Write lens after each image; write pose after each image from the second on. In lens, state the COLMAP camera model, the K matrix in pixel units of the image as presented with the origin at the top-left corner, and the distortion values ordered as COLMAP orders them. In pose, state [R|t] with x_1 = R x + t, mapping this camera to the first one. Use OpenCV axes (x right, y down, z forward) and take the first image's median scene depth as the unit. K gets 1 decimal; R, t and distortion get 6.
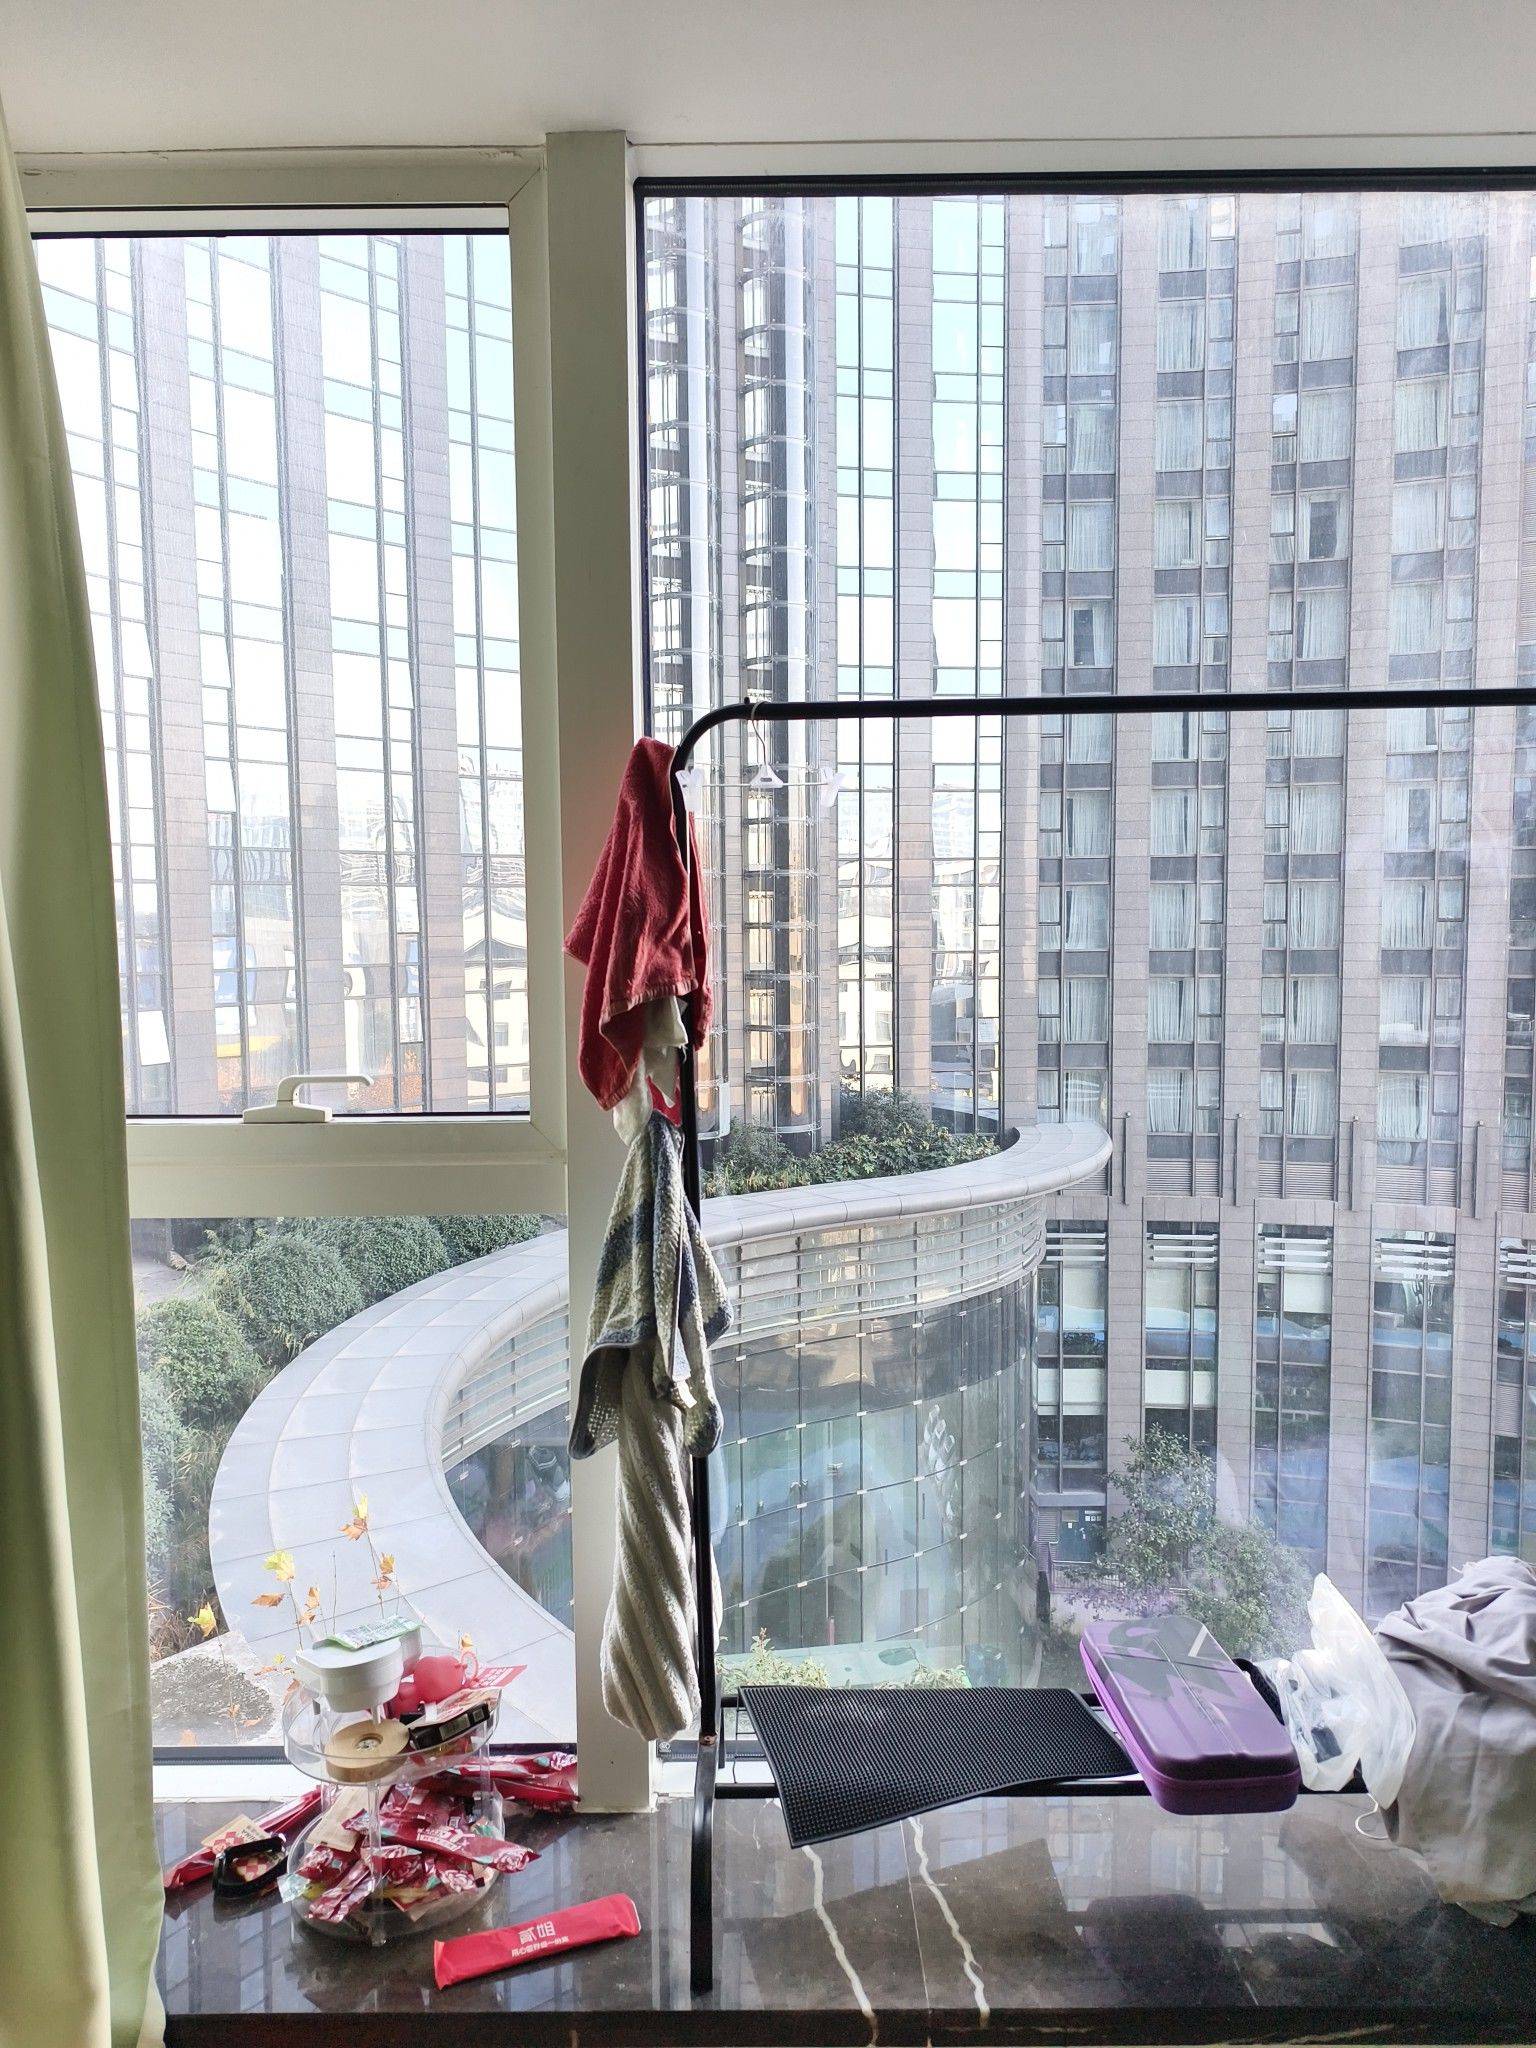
lens RADIAL K [[1406.7, 0, 768.0], [0, 1406.7, 1024.0], [0, 0, 1]] dist [0.024283, -0.004352]
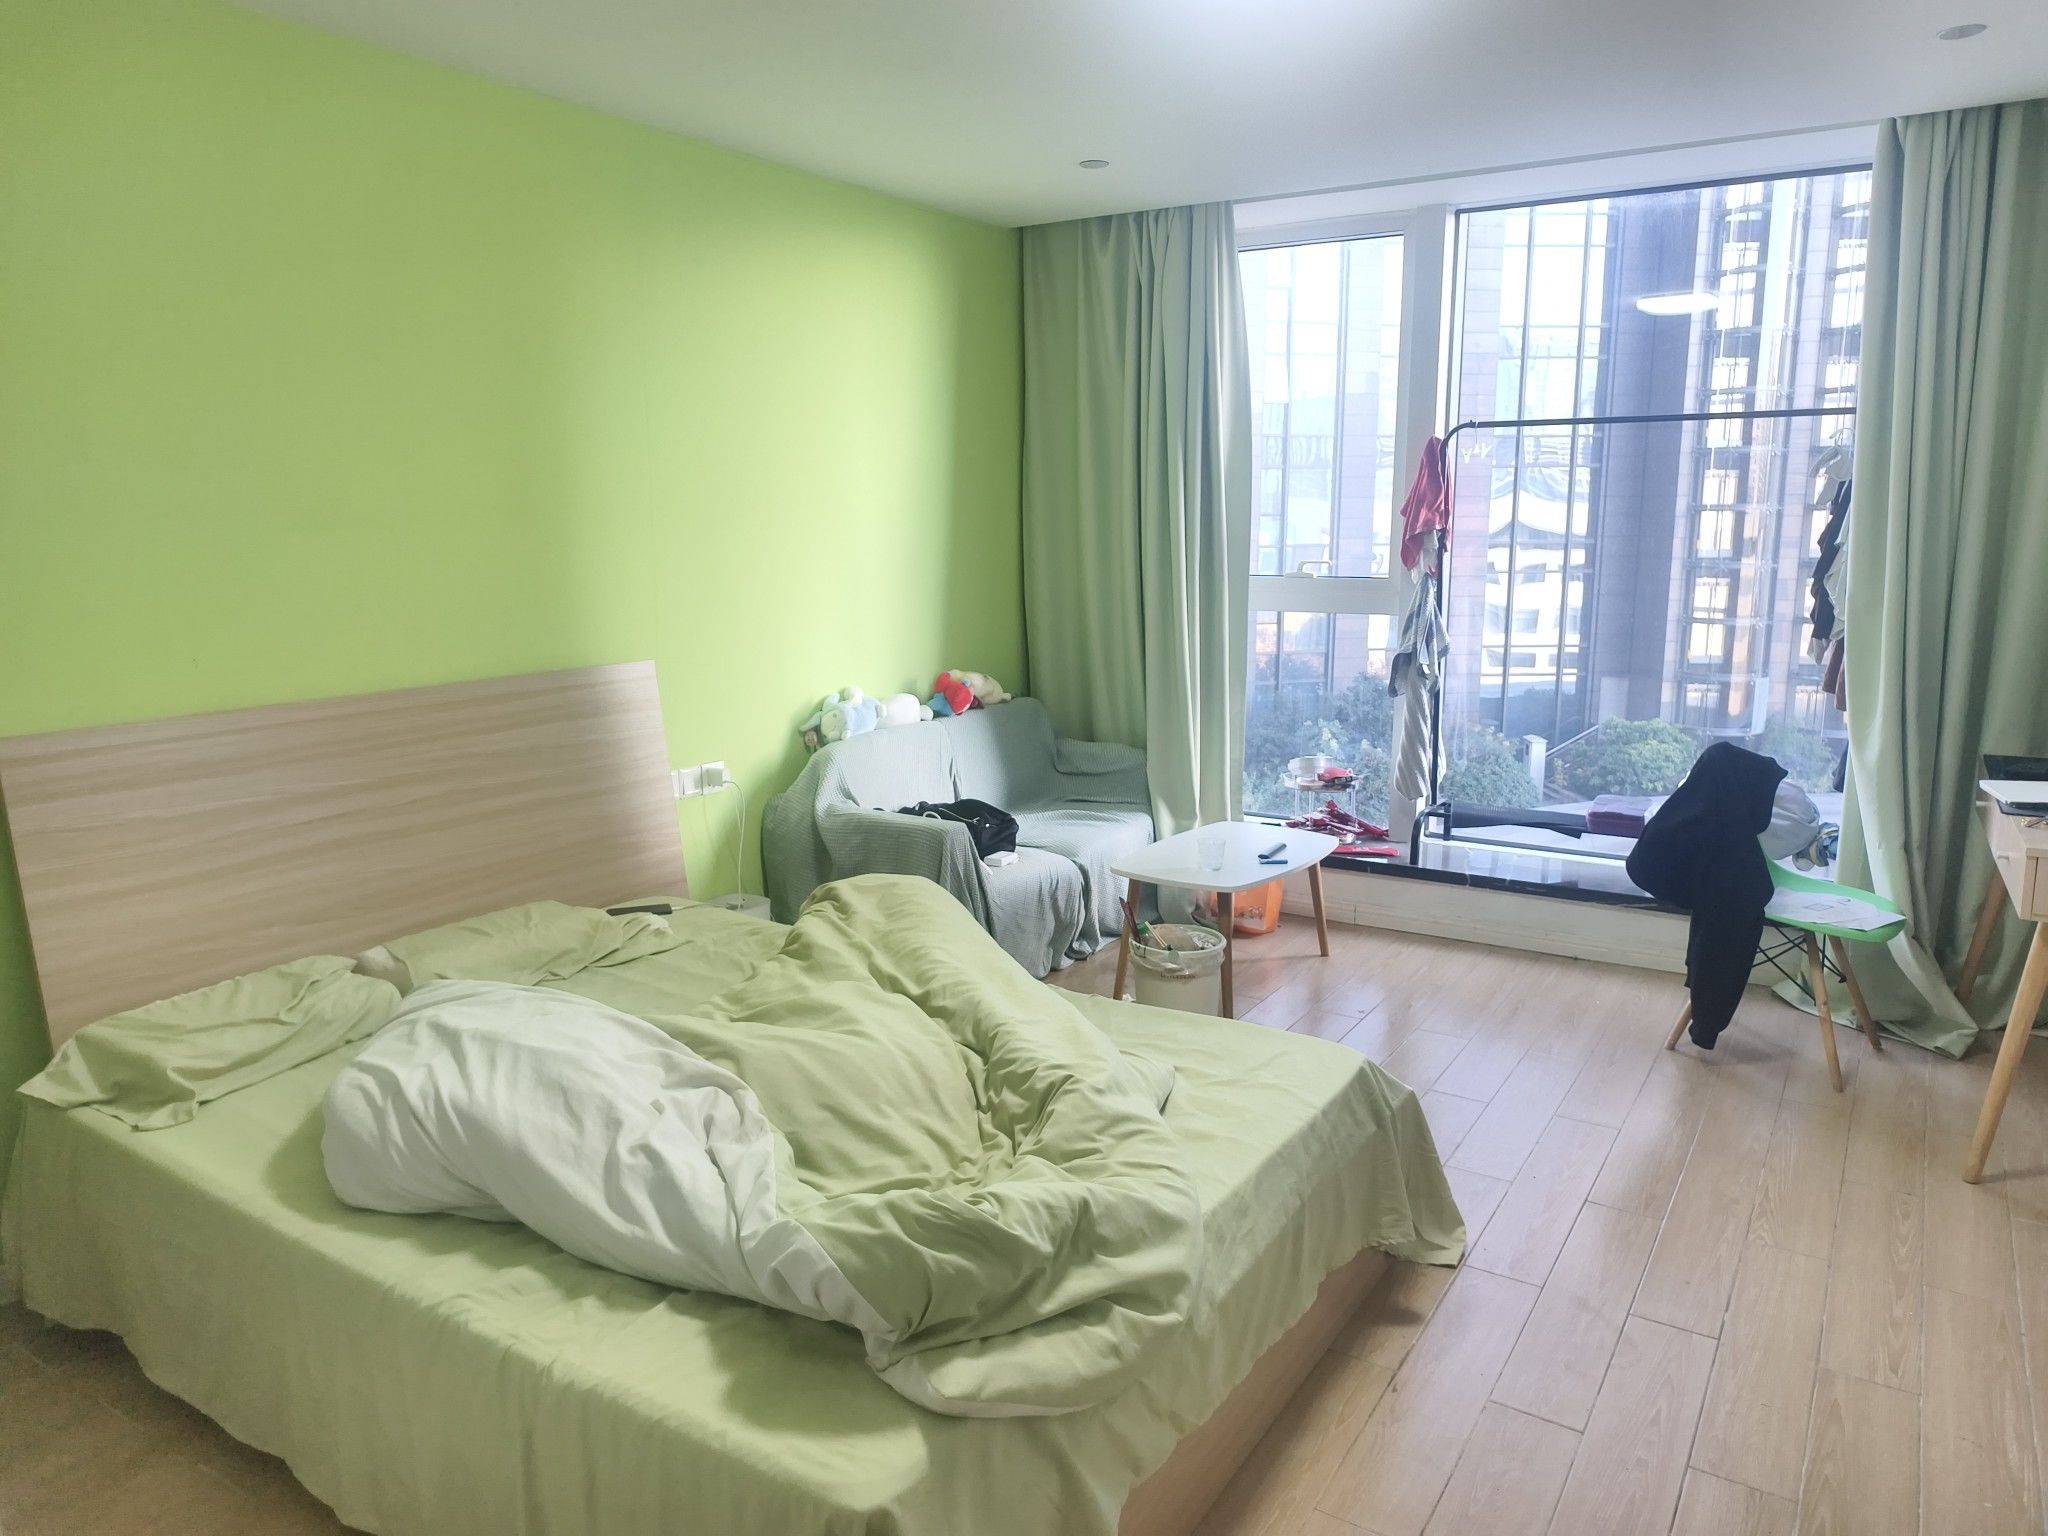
lens RADIAL K [[1406.7, 0, 1024.0], [0, 1406.7, 768.0], [0, 0, 1]] dist [0.024283, -0.004352]
pose [[0.859477, 0.100123, -0.501273, 0.598995], [-0.042901, 0.991299, 0.124441, 0.118914], [0.509370, -0.085449, 0.856295, -1.624820]]
